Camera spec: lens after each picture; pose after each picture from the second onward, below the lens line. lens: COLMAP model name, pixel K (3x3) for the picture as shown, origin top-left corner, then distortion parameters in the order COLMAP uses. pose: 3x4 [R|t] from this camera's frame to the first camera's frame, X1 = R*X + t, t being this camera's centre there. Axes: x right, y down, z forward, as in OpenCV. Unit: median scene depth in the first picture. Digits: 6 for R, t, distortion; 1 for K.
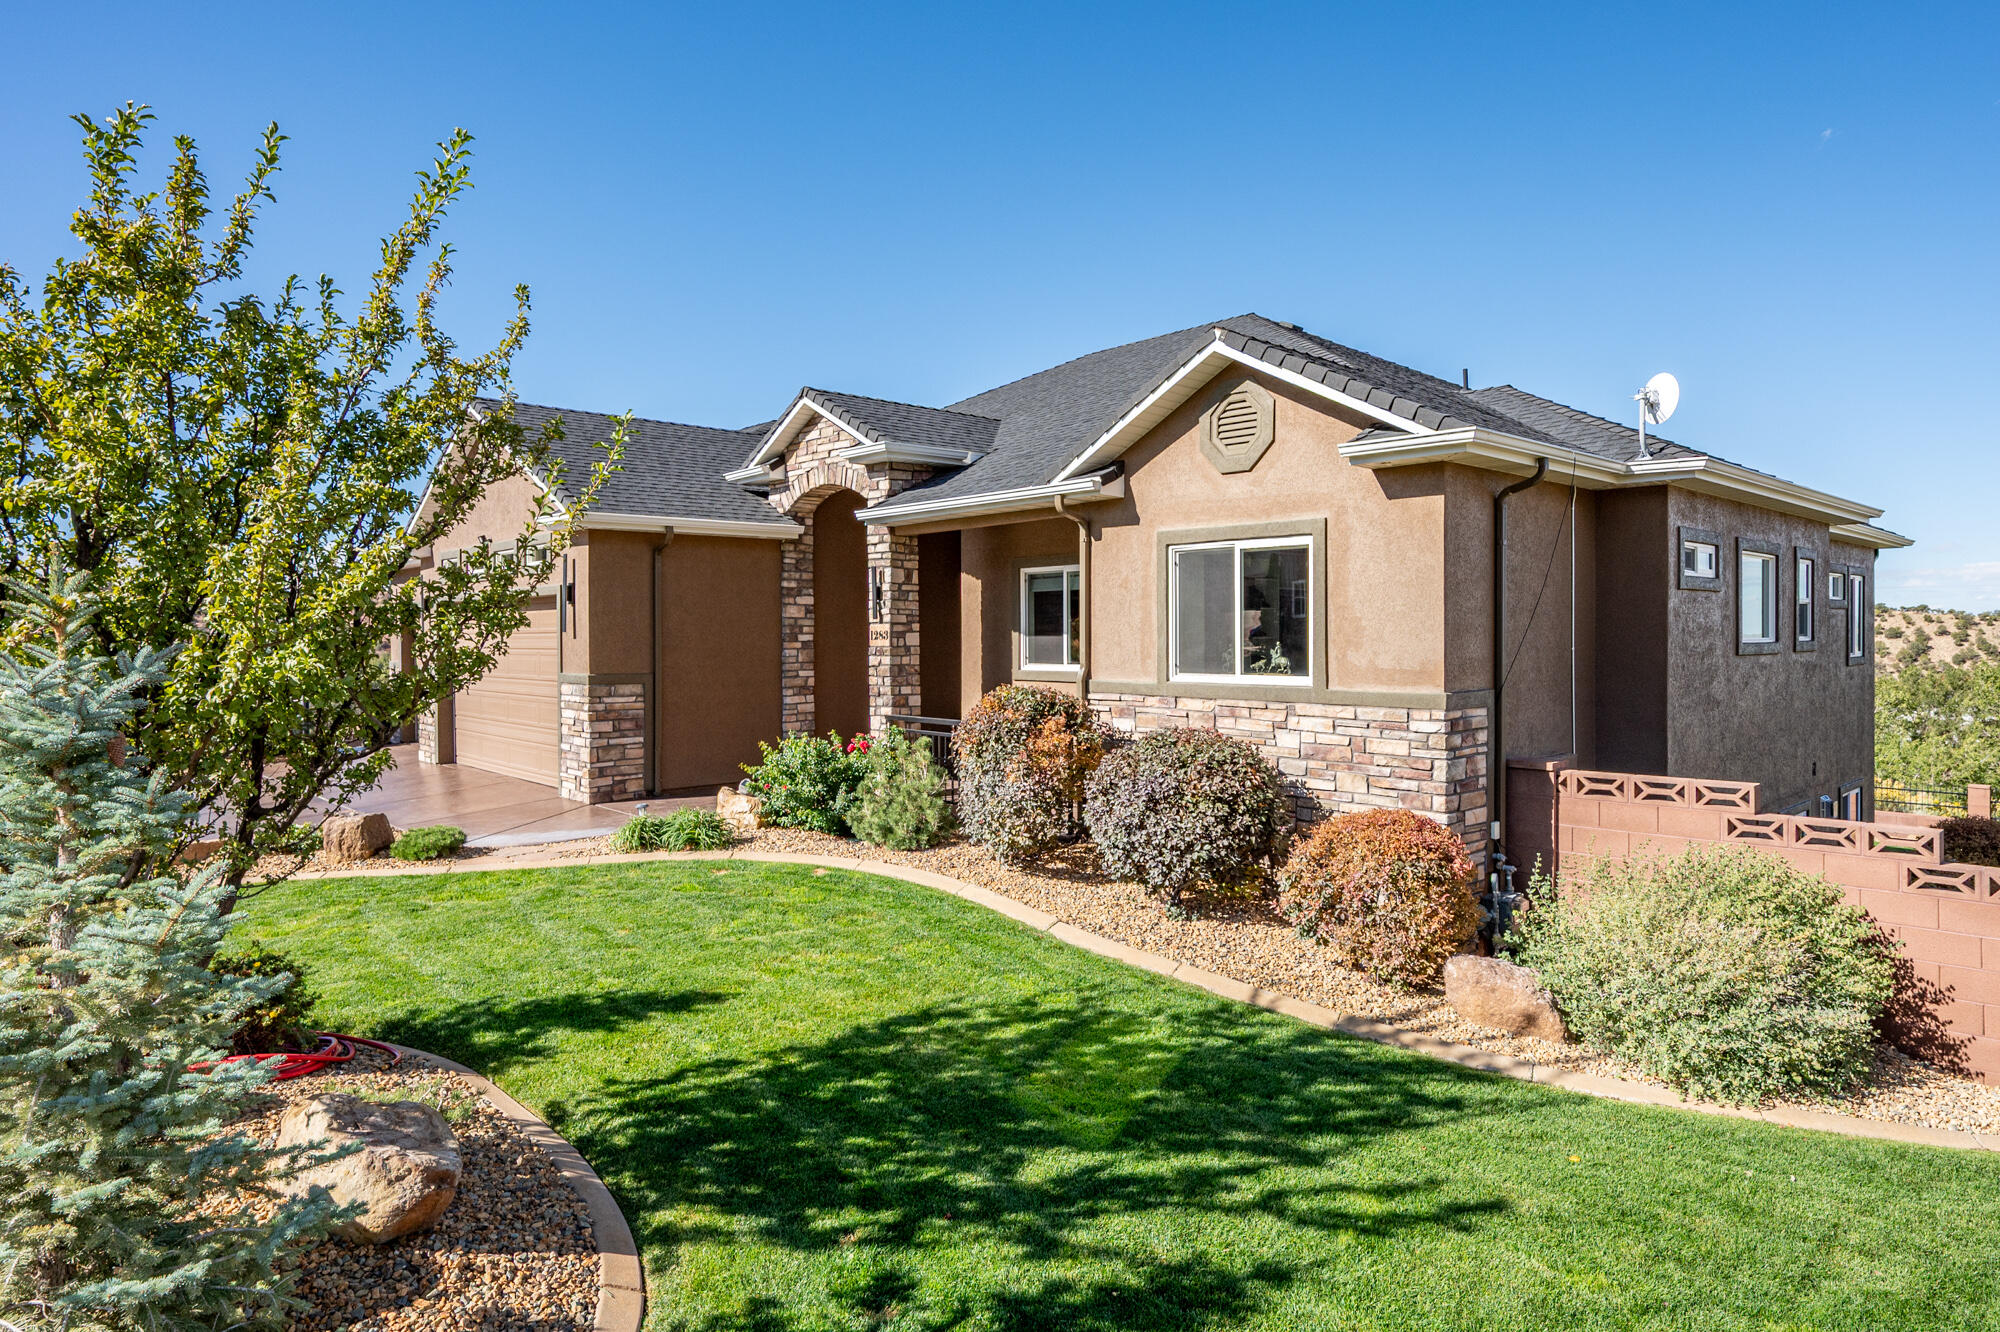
lens RADIAL K [[1094.5, 0, 1000.0], [0, 1094.5, 666.0], [0, 0, 1]] dist [-0.000241, -0.000104]
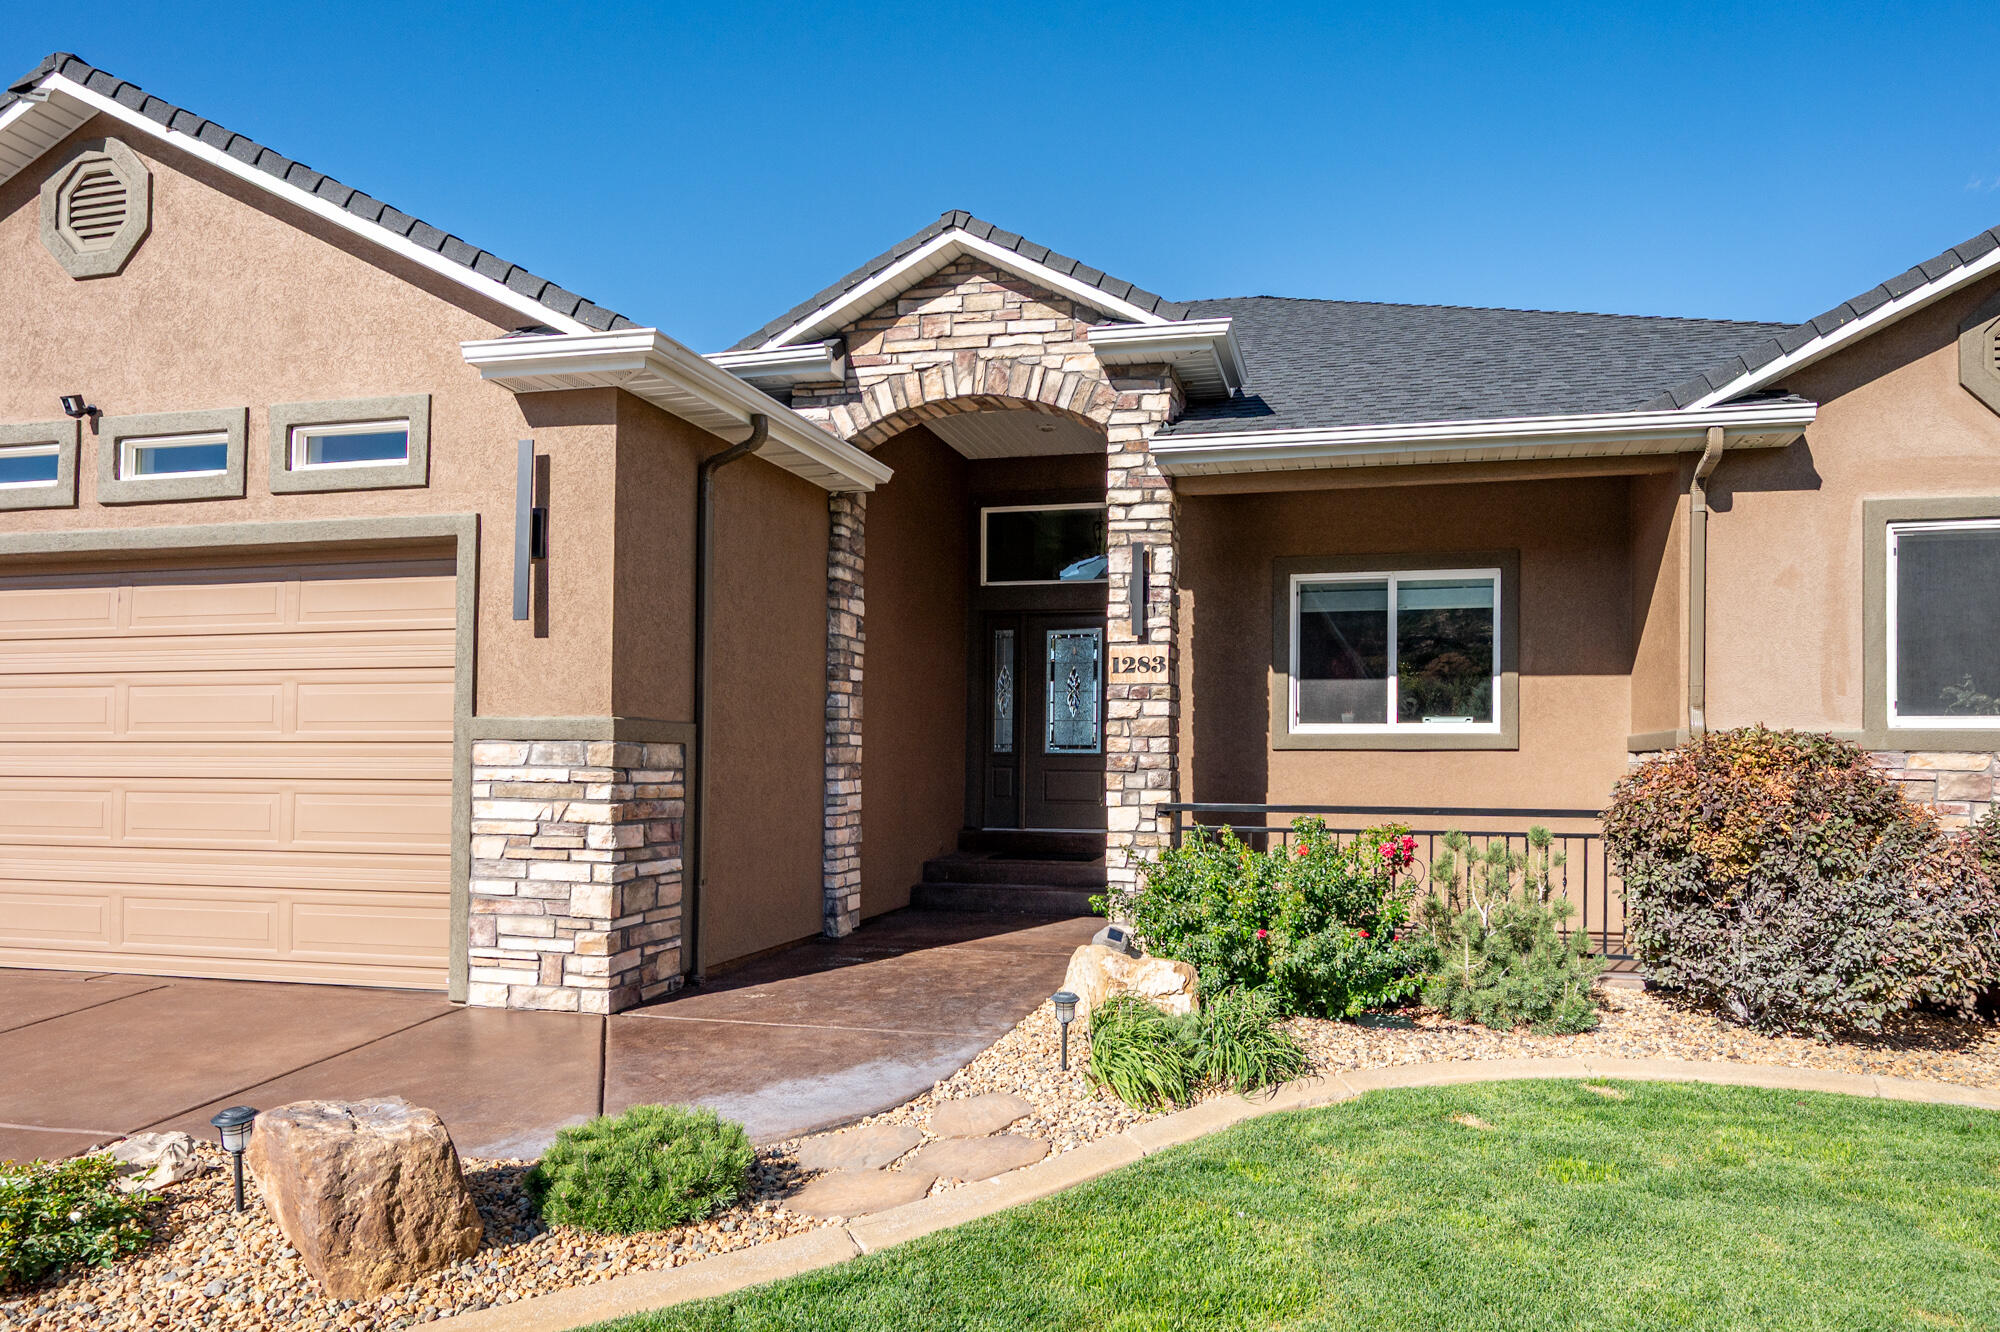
lens RADIAL K [[1222.1, 0, 1000.8], [0, 1222.1, 758.5], [0, 0, 1]] dist [0.002588, 0.001338]
pose [[0.835937, 0.014841, 0.548625, -0.510838], [0.001952, 0.999548, -0.030014, 0.039127], [-0.548822, 0.026161, 0.835529, 0.502550]]
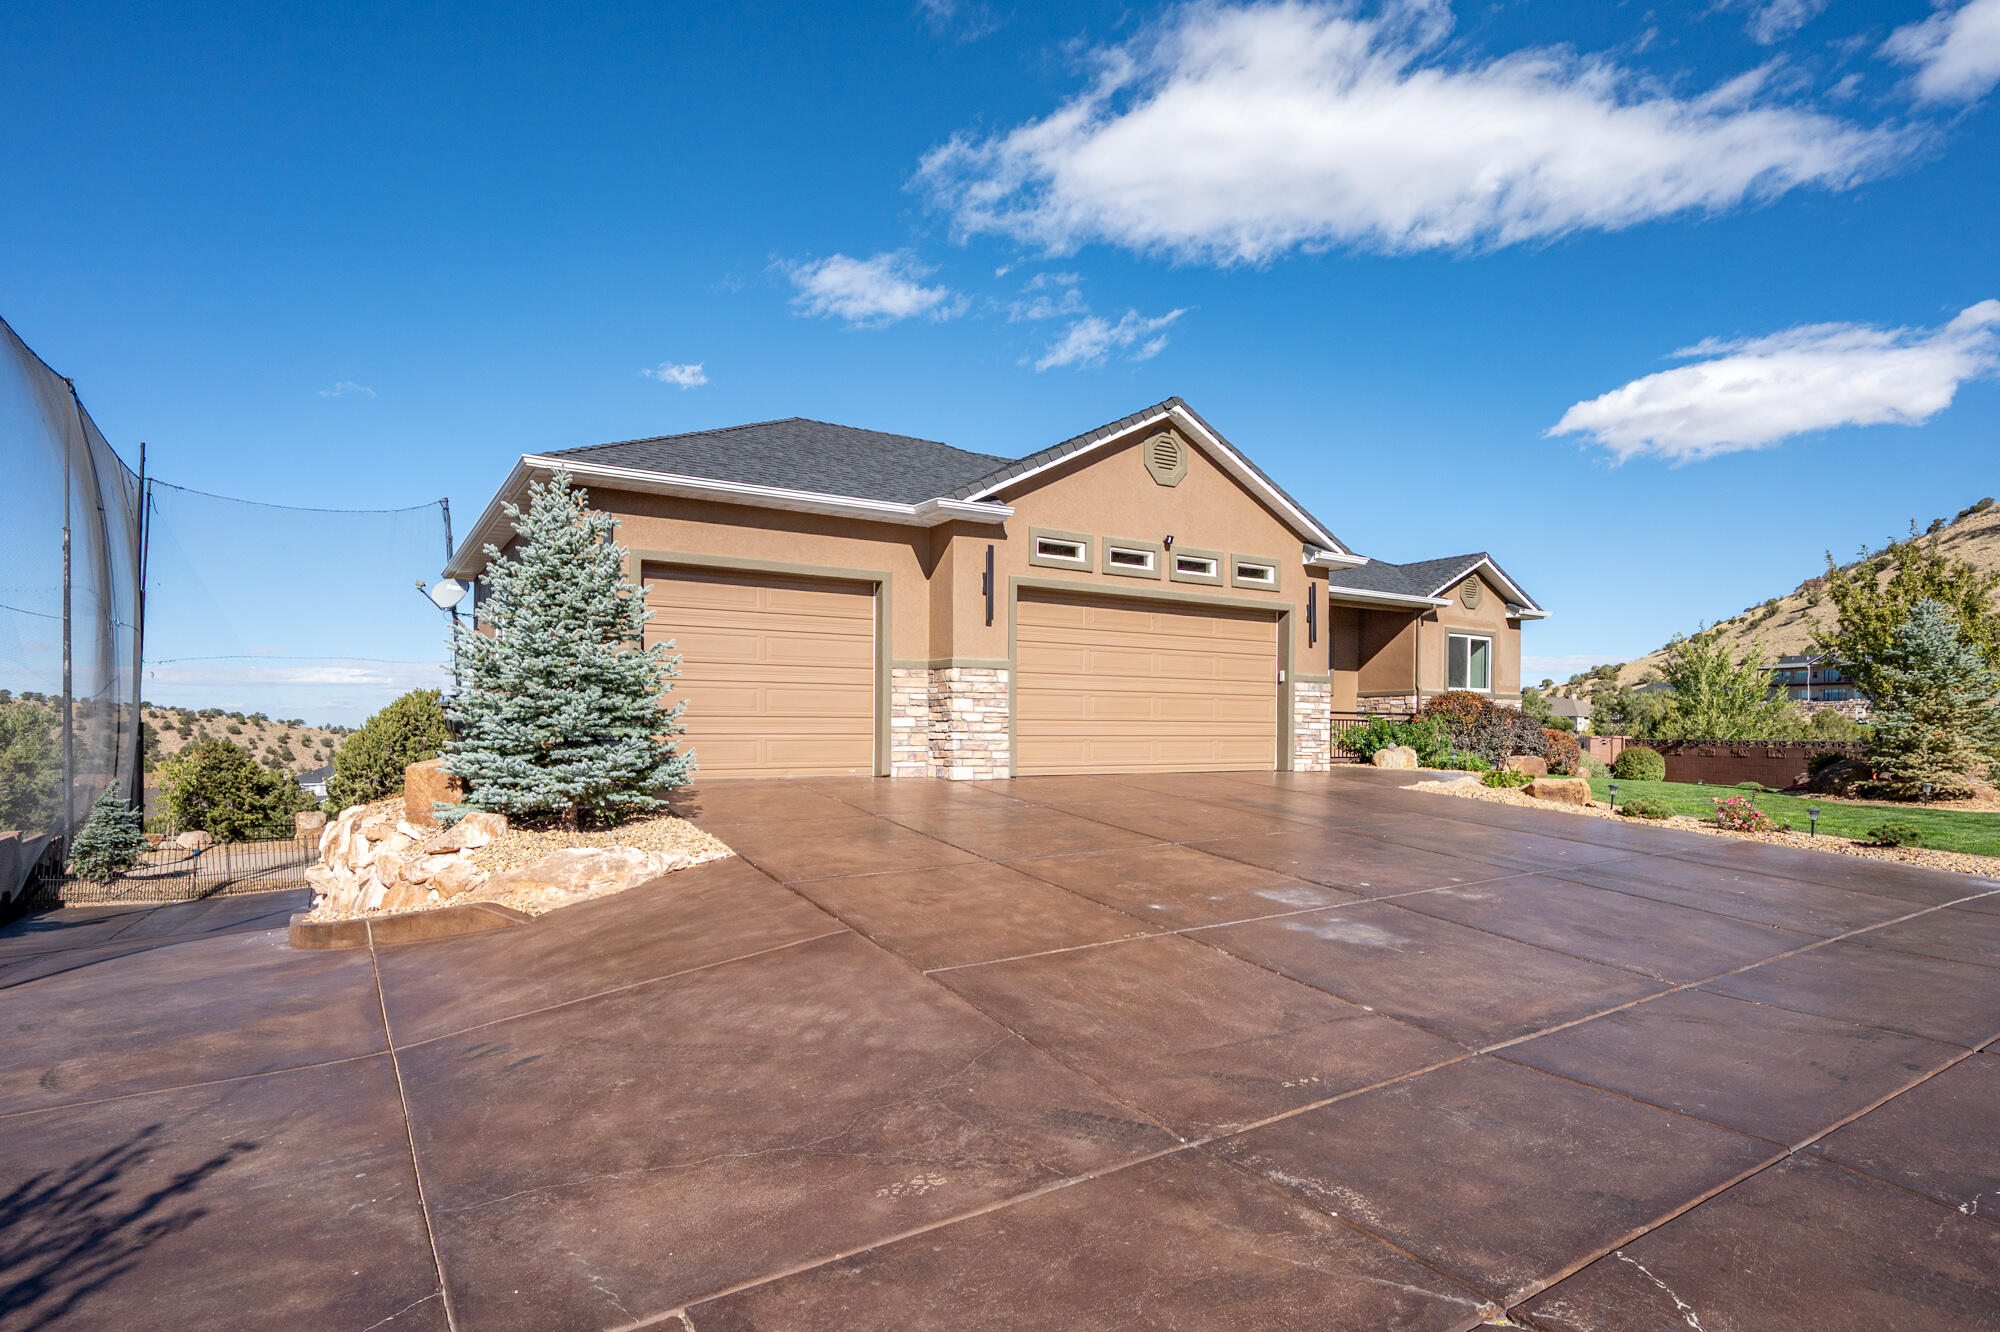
lens RADIAL K [[1019.4, 0, 1006.2], [0, 1019.4, 726.7], [0, 0, 1]] dist [-0.003926, -0.000913]
pose [[0.195378, 0.006609, 0.980706, -1.586901], [0.009875, 0.999913, -0.008706, 0.074213], [-0.980678, 0.011385, 0.195296, 1.084404]]
